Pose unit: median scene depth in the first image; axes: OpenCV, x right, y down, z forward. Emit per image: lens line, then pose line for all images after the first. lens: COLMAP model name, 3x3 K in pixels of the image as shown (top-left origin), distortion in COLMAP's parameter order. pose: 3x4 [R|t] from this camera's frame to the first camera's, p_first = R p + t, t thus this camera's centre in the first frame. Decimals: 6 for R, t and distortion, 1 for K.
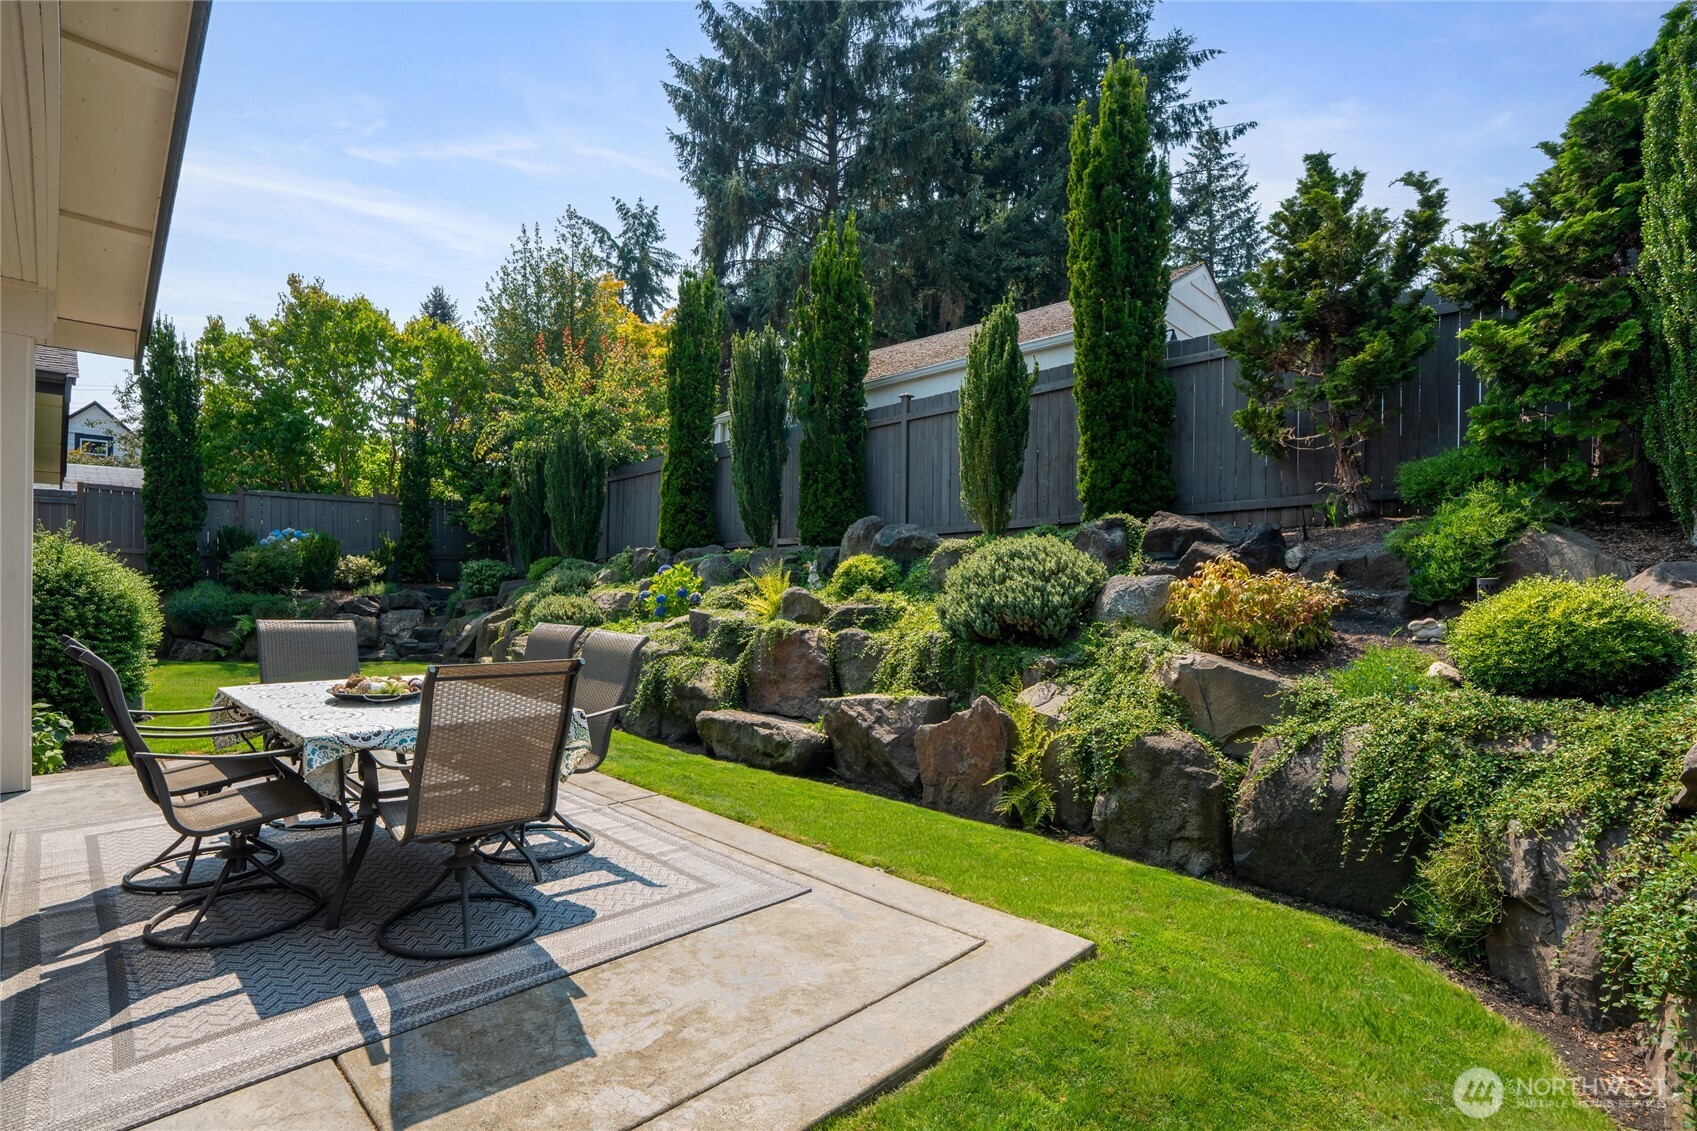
lens RADIAL K [[818.8, 0, 848.5], [0, 818.8, 565.5], [0, 0, 1]] dist [-0.000535, 0.000404]
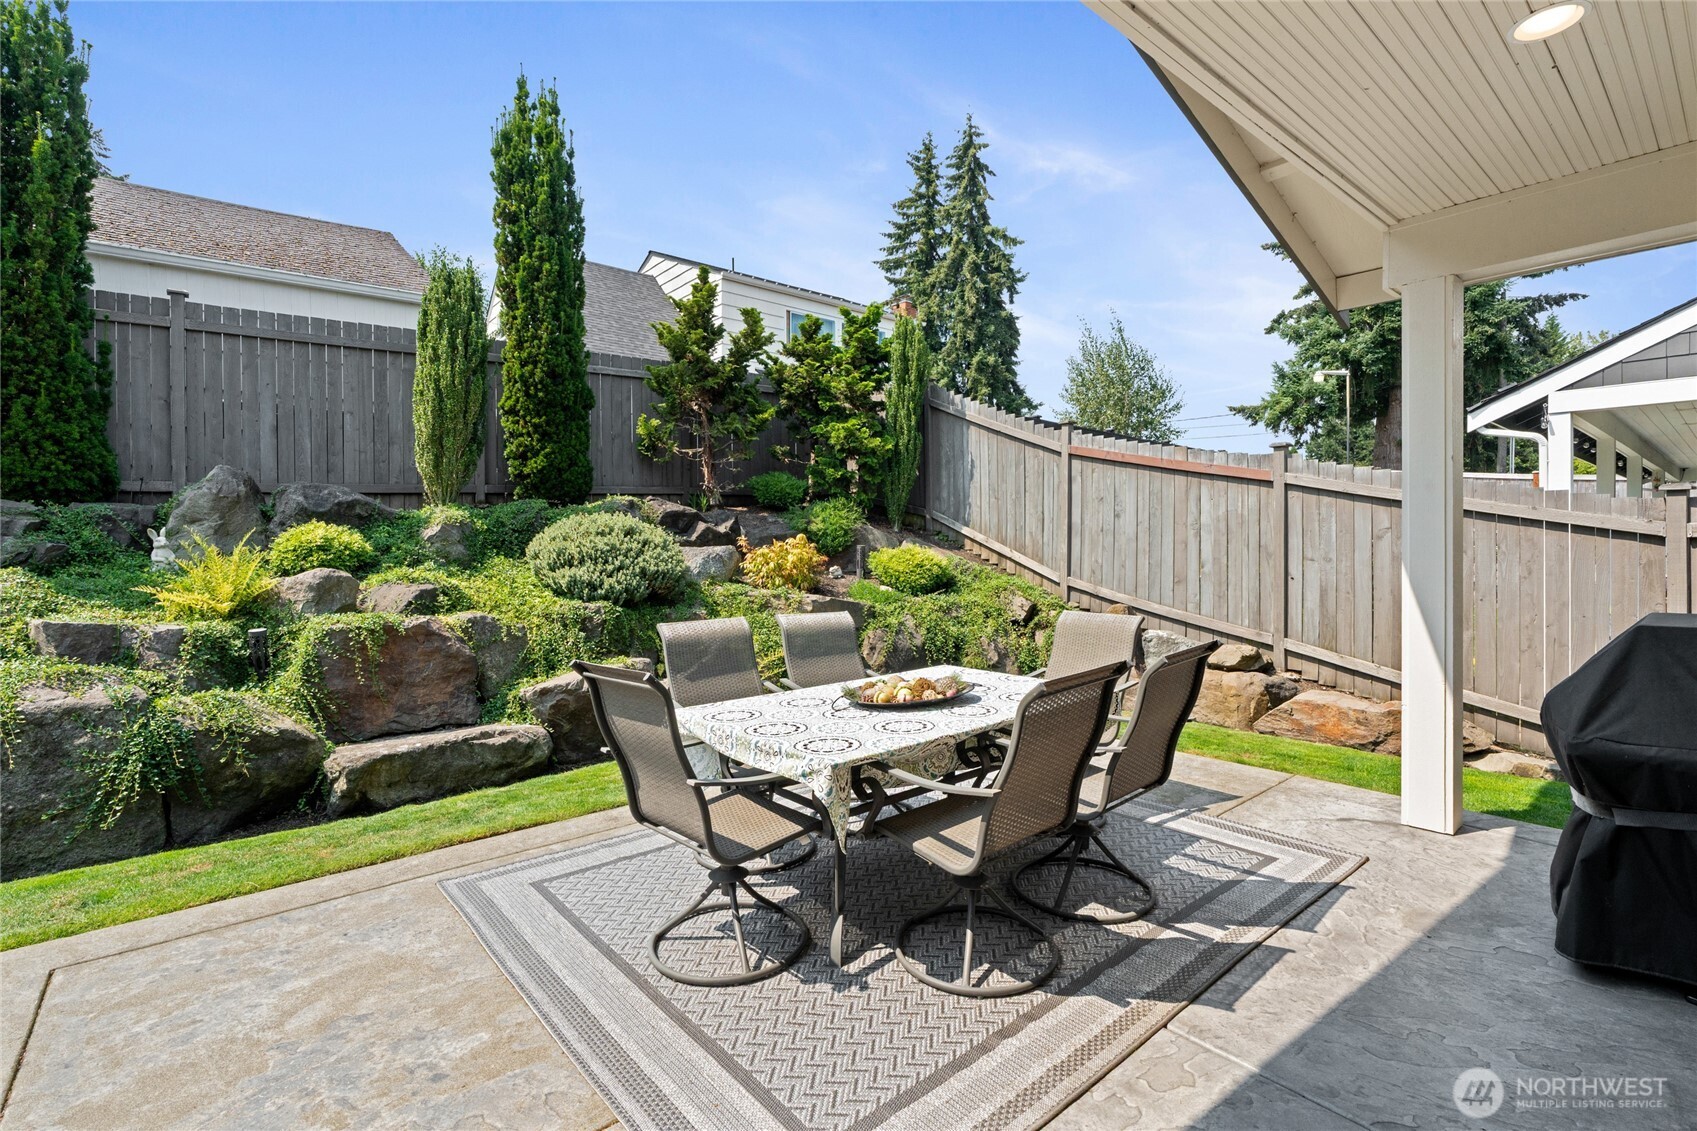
lens RADIAL K [[765.4, 0, 846.7], [0, 765.4, 543.0], [0, 0, 1]] dist [-0.002125, -0.000070]
pose [[0.071556, -0.018195, 0.997271, -1.858687], [-0.014489, 0.999709, 0.019279, -0.043276], [-0.997331, -0.015829, 0.071272, 1.313060]]
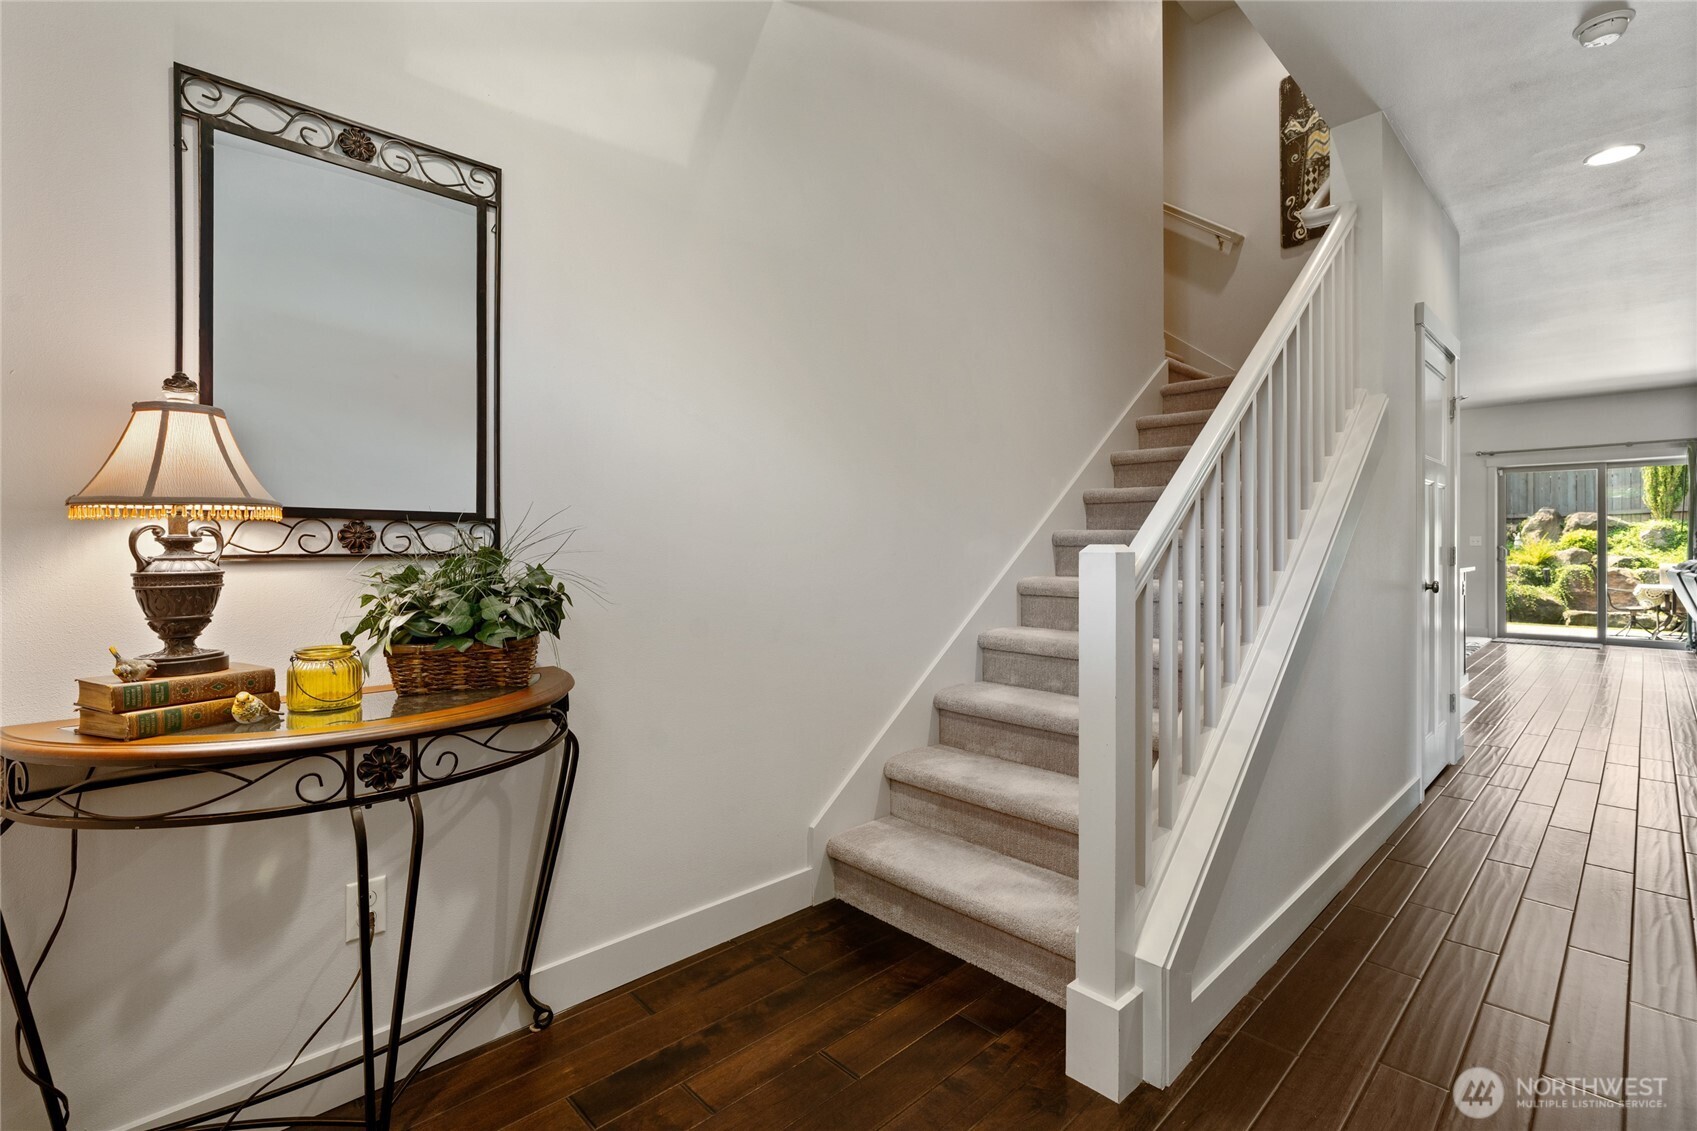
lens RADIAL K [[765.4, 0, 846.7], [0, 765.4, 543.0], [0, 0, 1]] dist [-0.002125, -0.000070]
pose [[0.999898, -0.011212, -0.008860, -4.503797], [0.011356, 0.999802, 0.016315, -0.086354], [0.008675, -0.016414, 0.999828, -1.963829]]
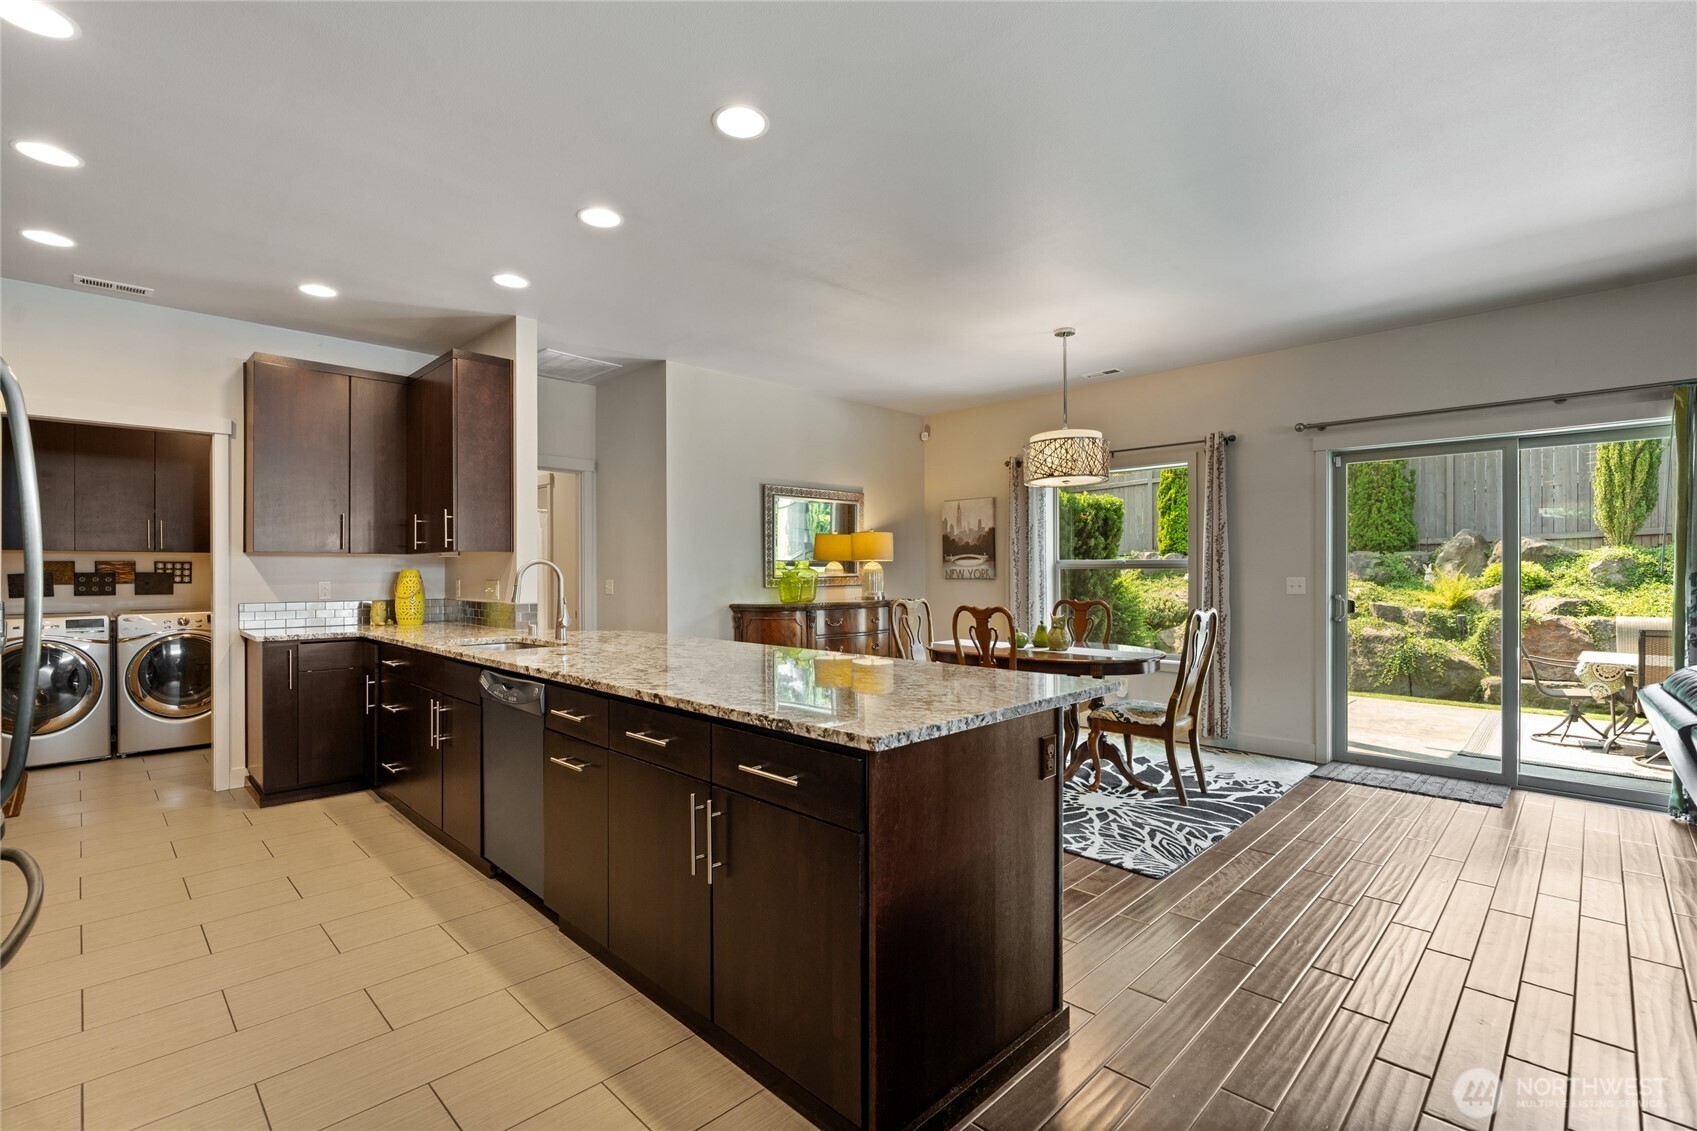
lens RADIAL K [[766.6, 0, 856.3], [0, 766.6, 571.4], [0, 0, 1]] dist [-0.000822, 0.000120]
pose [[0.999548, -0.011269, 0.027868, -3.012501], [0.010667, 0.999708, 0.021670, -0.094836], [-0.028104, -0.021363, 0.999377, -0.531766]]
